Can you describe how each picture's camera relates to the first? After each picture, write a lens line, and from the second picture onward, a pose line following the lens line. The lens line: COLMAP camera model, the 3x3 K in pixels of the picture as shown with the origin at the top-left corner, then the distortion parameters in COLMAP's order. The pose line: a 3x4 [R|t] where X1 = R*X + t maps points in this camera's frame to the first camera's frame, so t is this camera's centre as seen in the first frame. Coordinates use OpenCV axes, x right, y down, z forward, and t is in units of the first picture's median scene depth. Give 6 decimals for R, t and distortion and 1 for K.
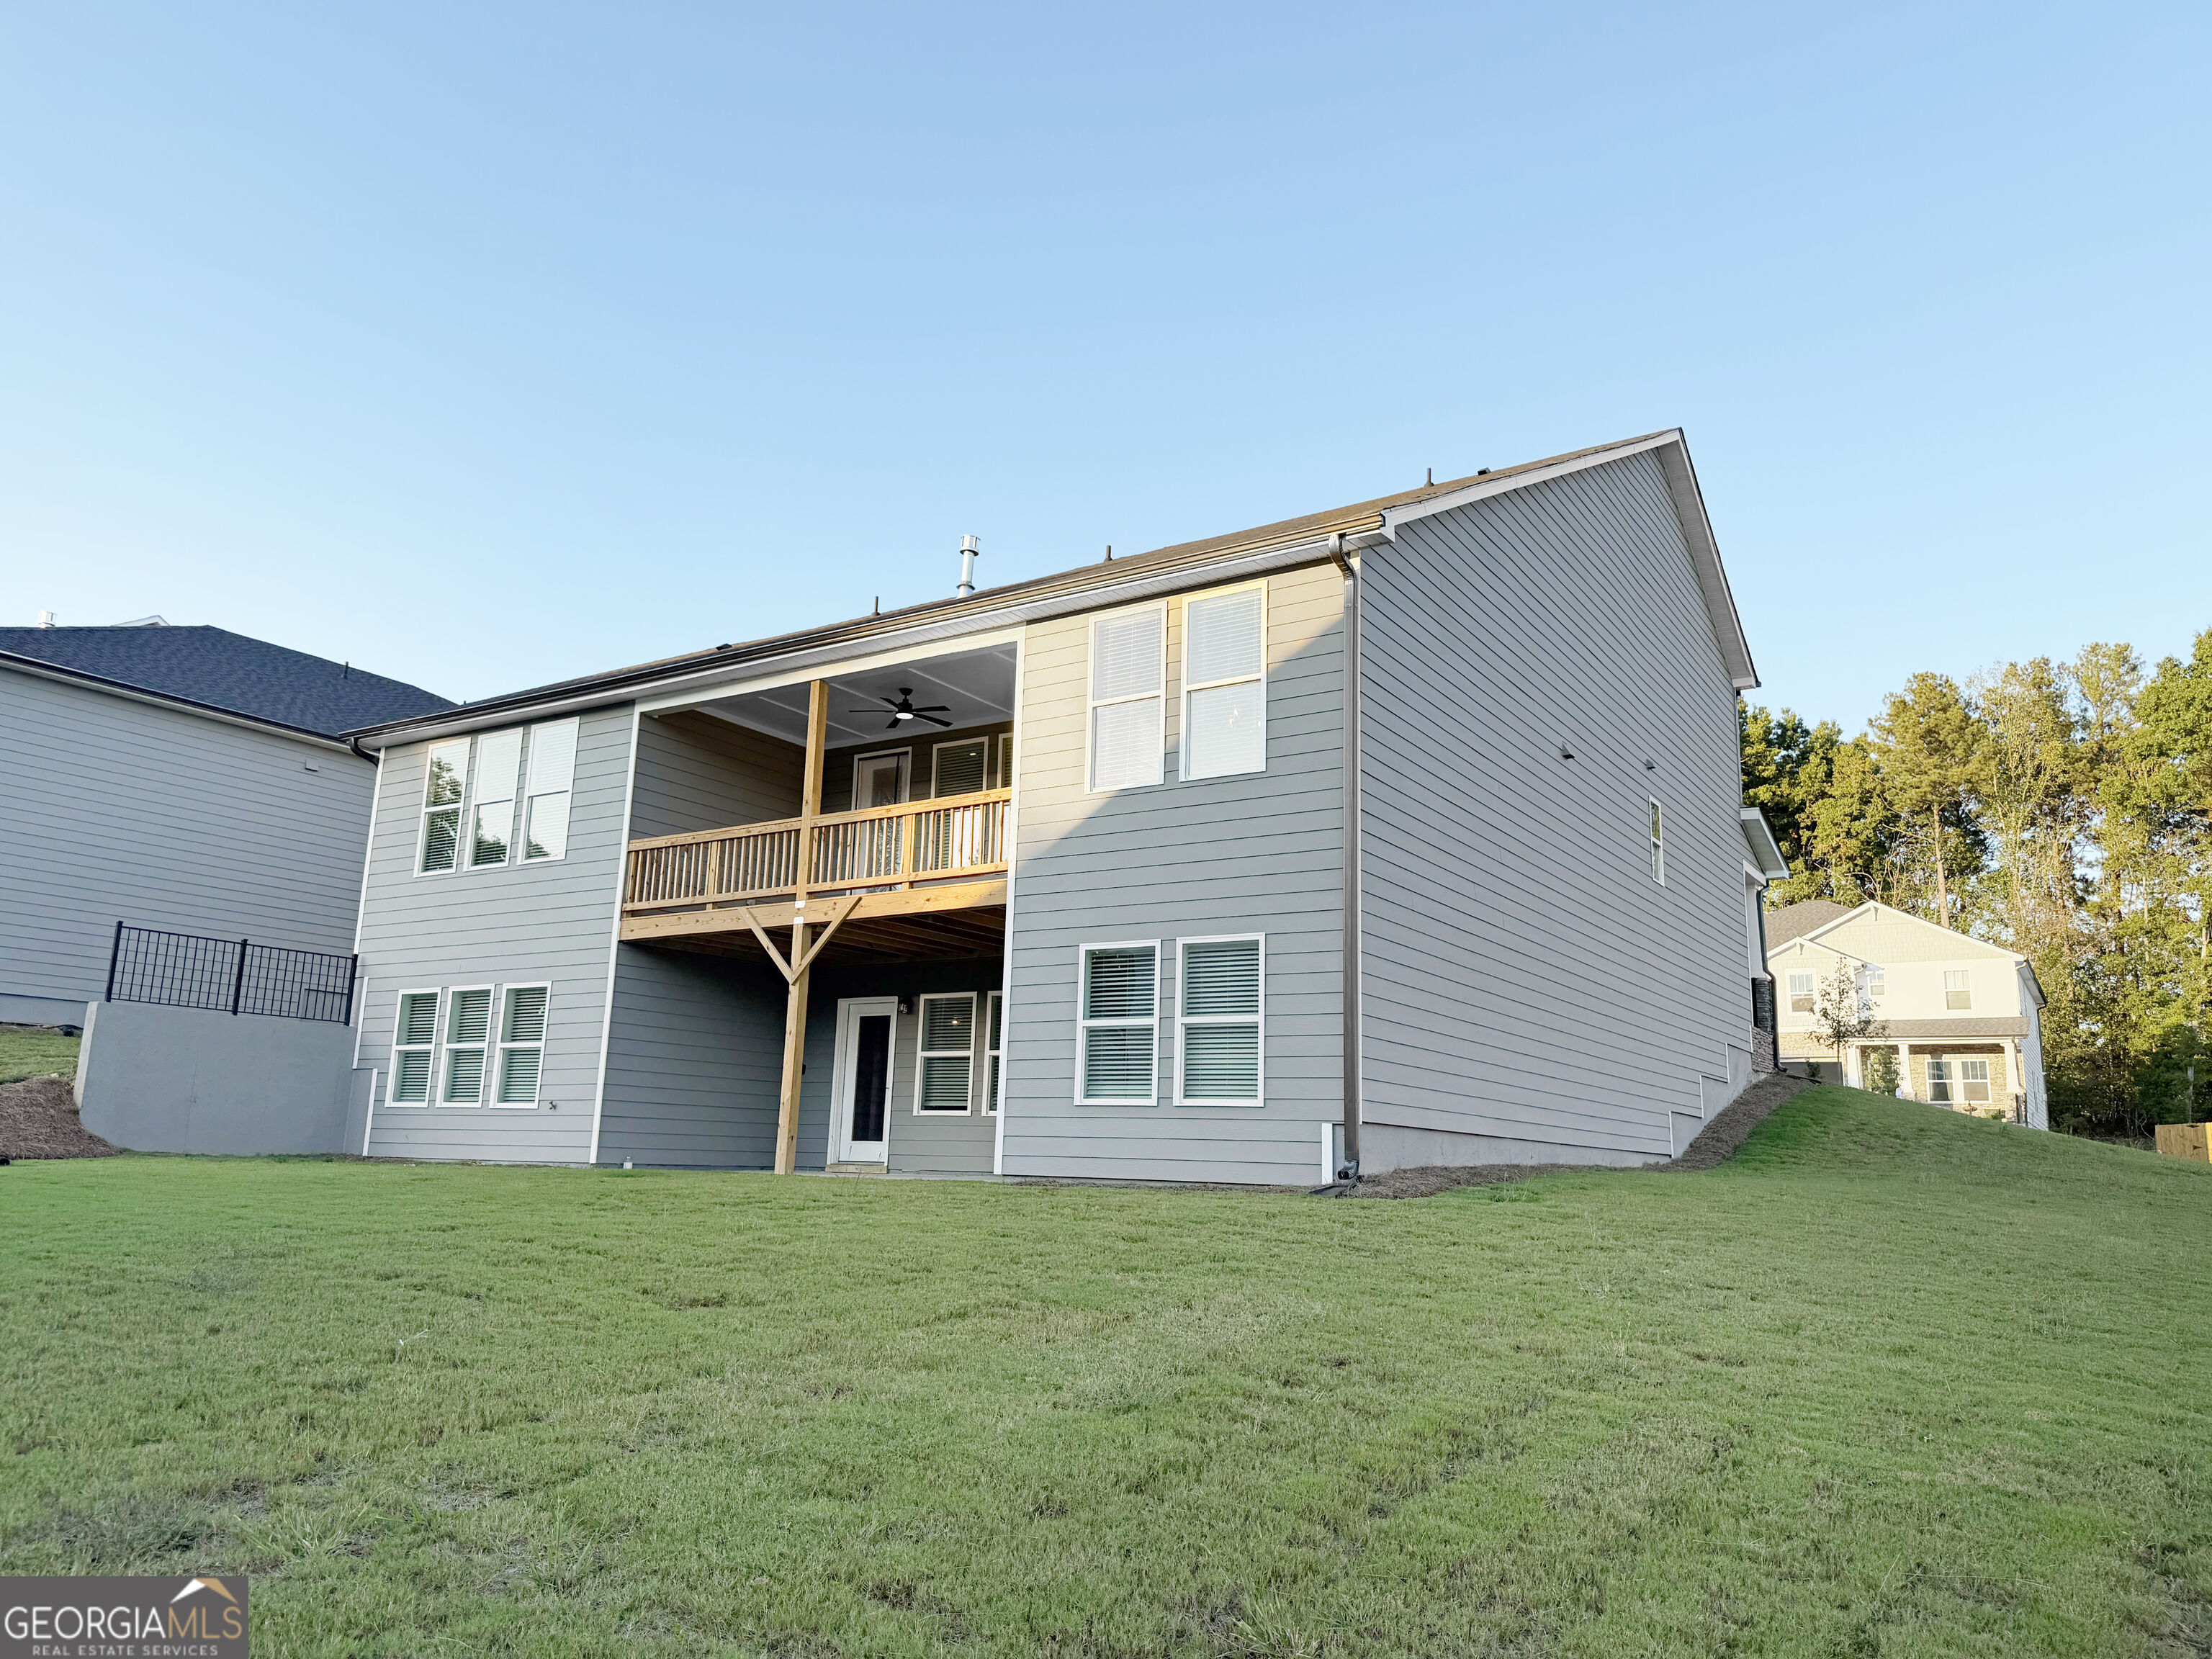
lens RADIAL K [[1534.1, 0, 1104.2], [0, 1534.1, 829.3], [0, 0, 1]] dist [0.041573, -0.025643]
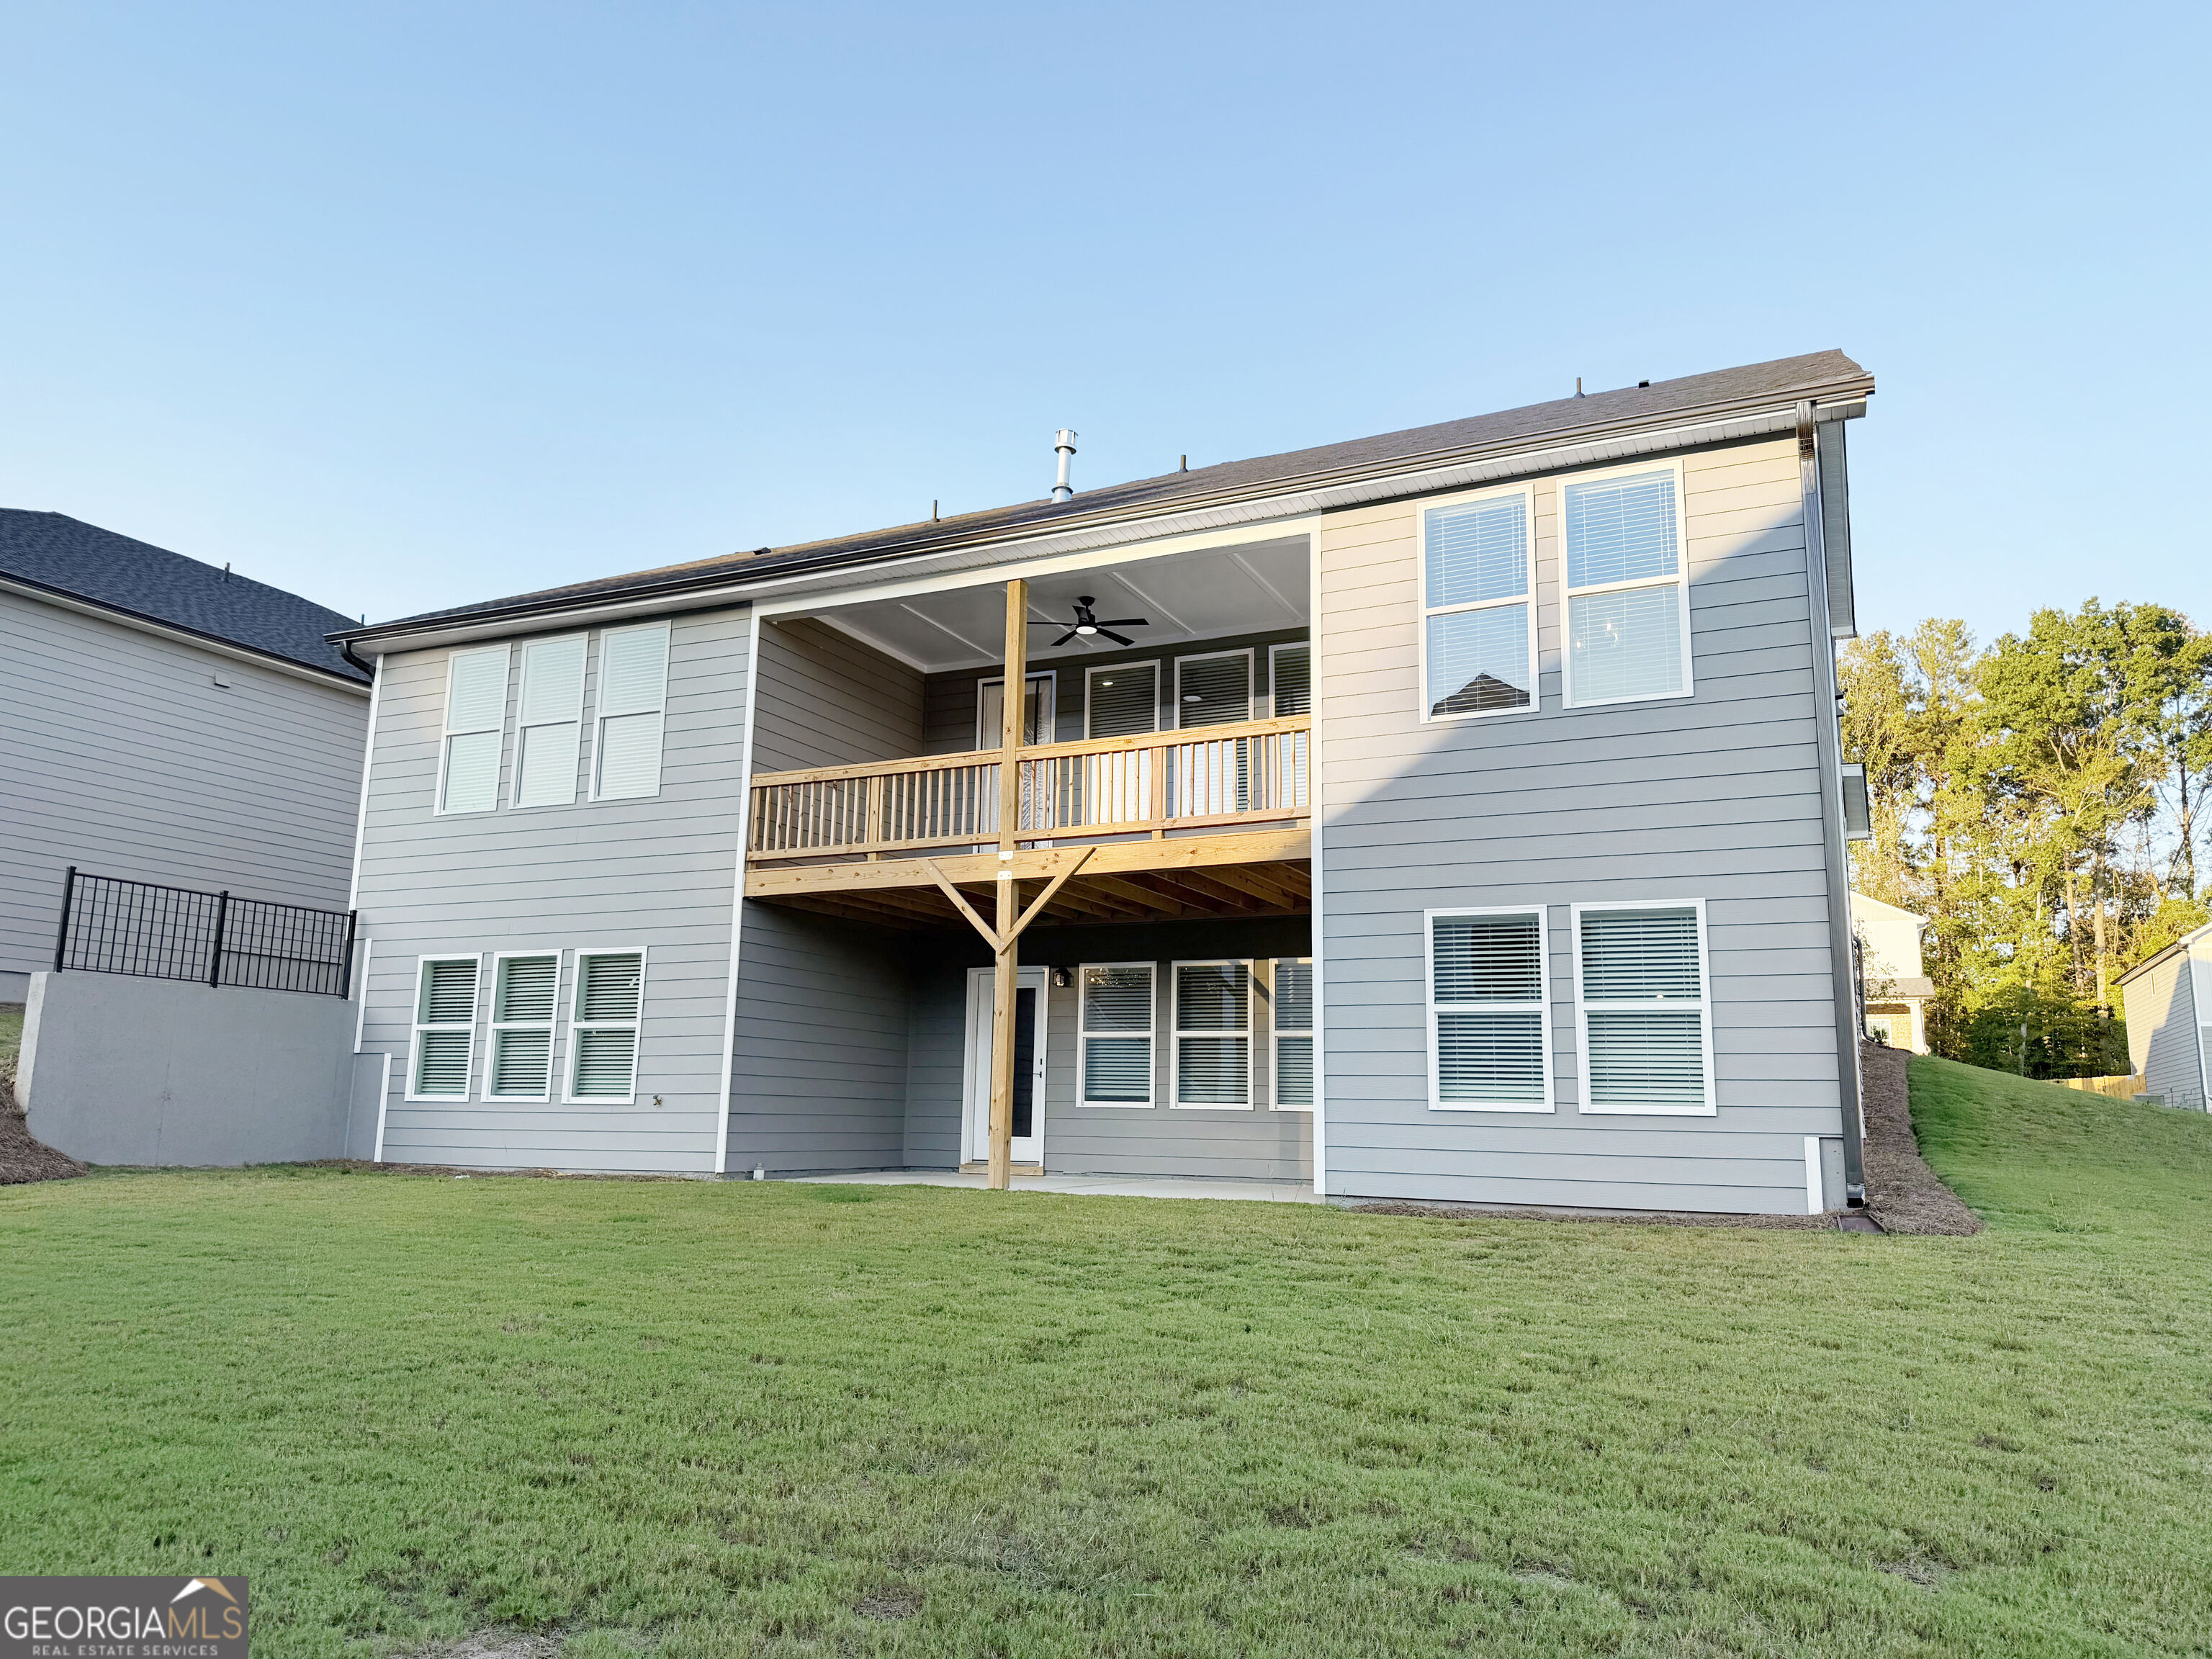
lens RADIAL K [[1534.1, 0, 1108.7], [0, 1534.1, 835.0], [0, 0, 1]] dist [0.041573, -0.025643]
pose [[0.991797, 0.013285, 0.127128, -0.222363], [-0.017485, 0.999336, 0.031979, 0.010066], [-0.126619, -0.033939, 0.991371, 0.173929]]
